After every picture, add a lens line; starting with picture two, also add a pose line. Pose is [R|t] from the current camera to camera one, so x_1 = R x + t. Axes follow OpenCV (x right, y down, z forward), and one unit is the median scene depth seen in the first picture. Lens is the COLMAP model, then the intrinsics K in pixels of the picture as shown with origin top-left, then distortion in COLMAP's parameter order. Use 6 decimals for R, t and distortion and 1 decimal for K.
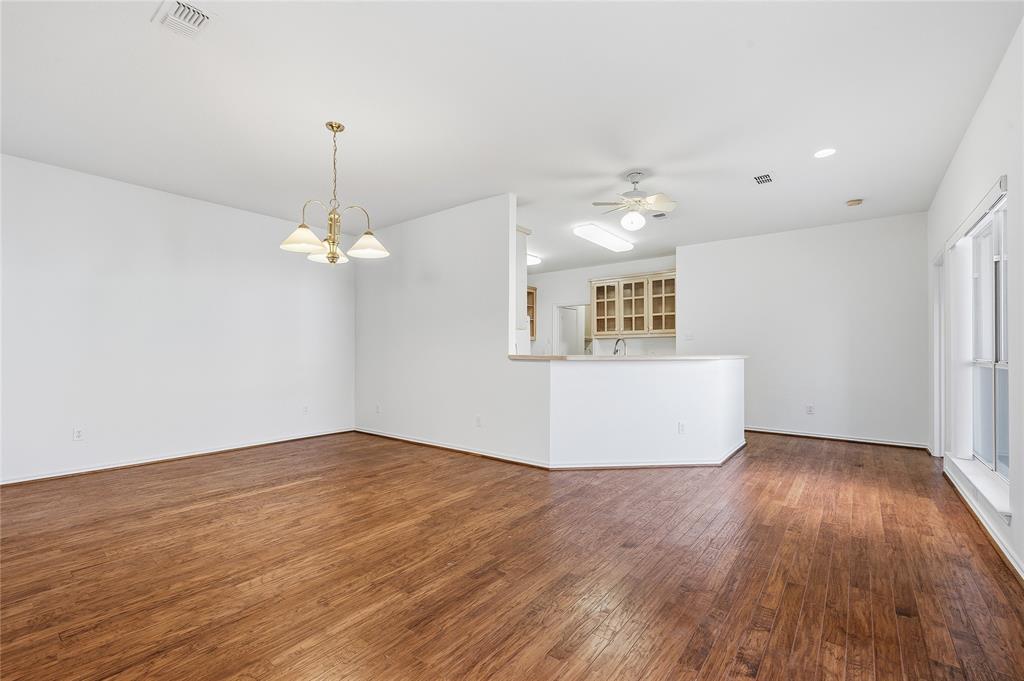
lens RADIAL K [[441.3, 0, 490.9], [0, 441.3, 346.1], [0, 0, 1]] dist [0.002447, 0.000293]
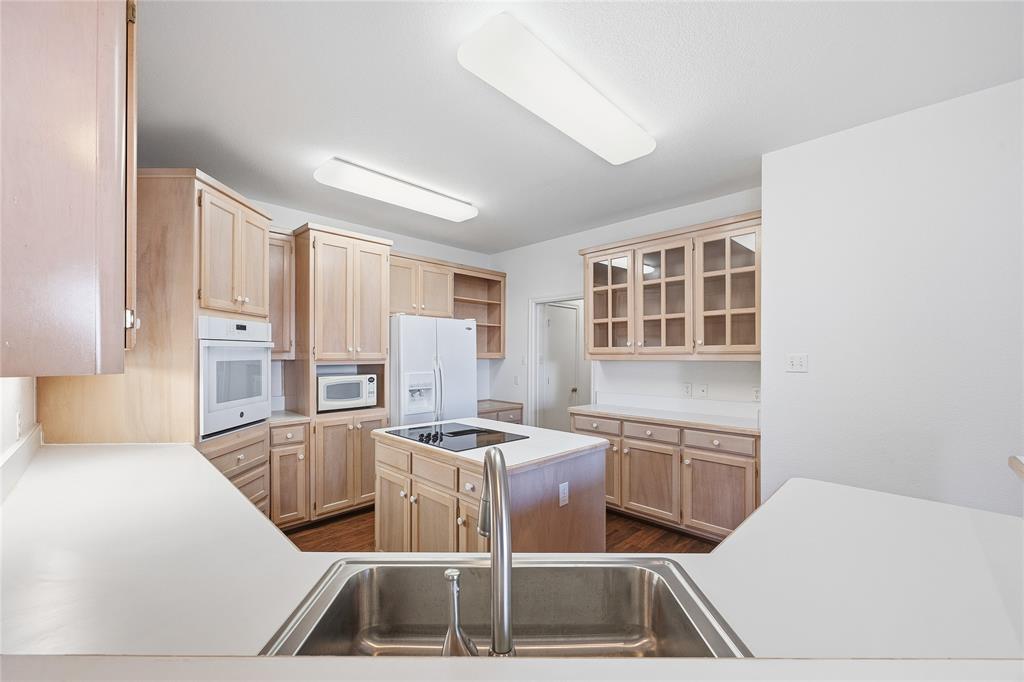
lens RADIAL K [[408.4, 0, 500.0], [0, 408.4, 353.9], [0, 0, 1]] dist [0.000466, -0.000017]
pose [[0.994739, -0.000799, -0.102441, 0.195600], [0.001939, 0.999937, 0.011032, -0.033687], [0.102426, -0.011173, 0.994678, 0.546254]]
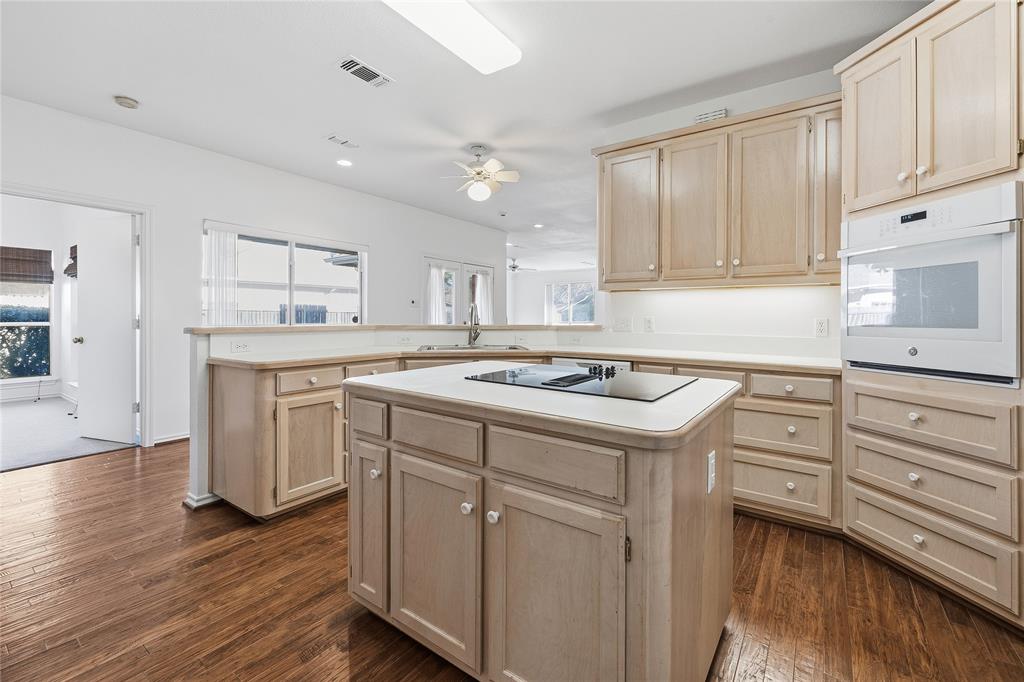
lens RADIAL K [[433.5, 0, 510.3], [0, 433.5, 317.2], [0, 0, 1]] dist [-0.000993, -0.000069]
pose [[-0.997657, -0.003112, -0.068349, 0.178344], [-0.002445, 0.999949, -0.009835, 0.007623], [0.068376, -0.009645, -0.997613, 1.123720]]
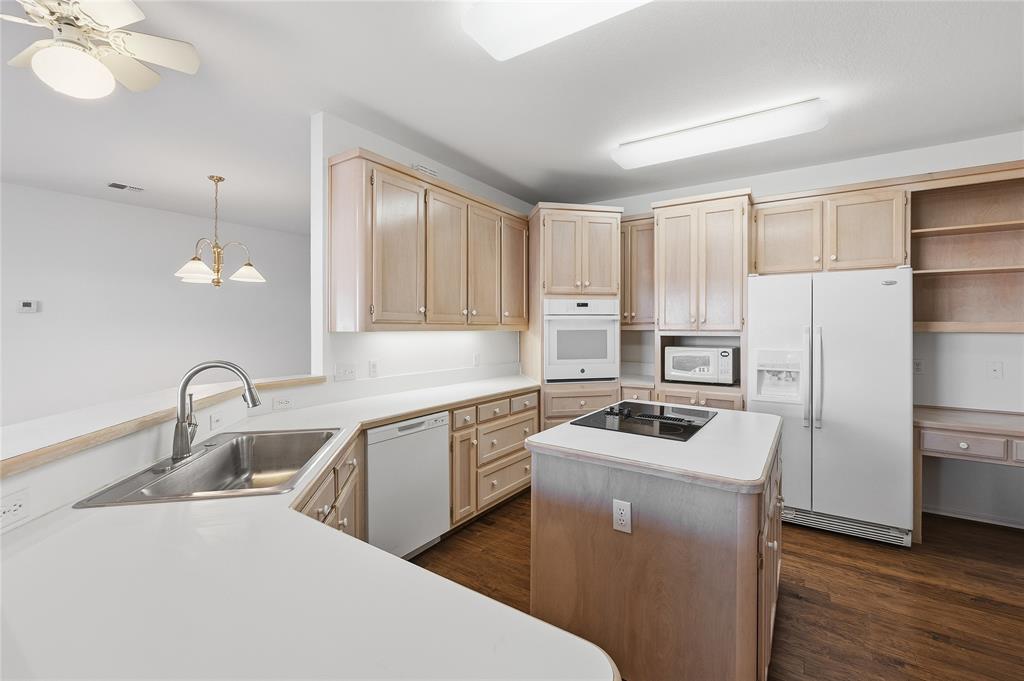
lens RADIAL K [[429.4, 0, 531.4], [0, 429.4, 326.1], [0, 0, 1]] dist [0.000201, -0.000232]
pose [[0.118473, -0.000517, -0.992957, 0.426991], [0.010910, 0.999940, 0.000781, -0.029582], [0.992897, -0.010926, 0.118472, 0.767153]]
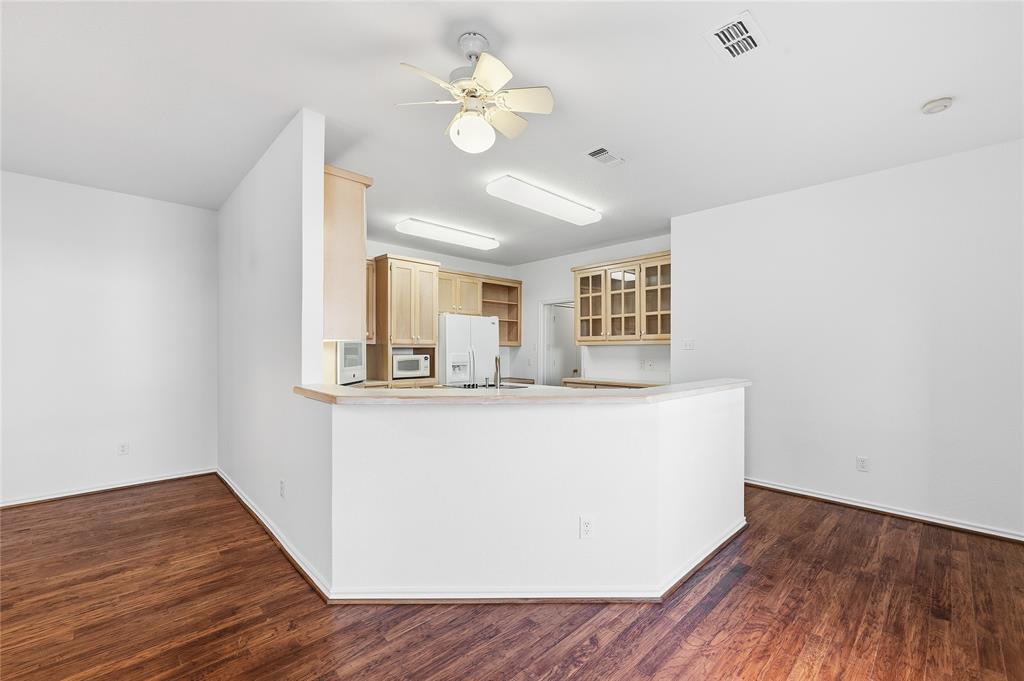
lens RADIAL K [[421.0, 0, 533.1], [0, 421.0, 347.5], [0, 0, 1]] dist [-0.007532, -0.000181]
pose [[0.995964, -0.001055, -0.089752, 0.246256], [0.001778, 0.999967, 0.007971, -0.021725], [0.089740, -0.008098, 0.995932, 0.291966]]
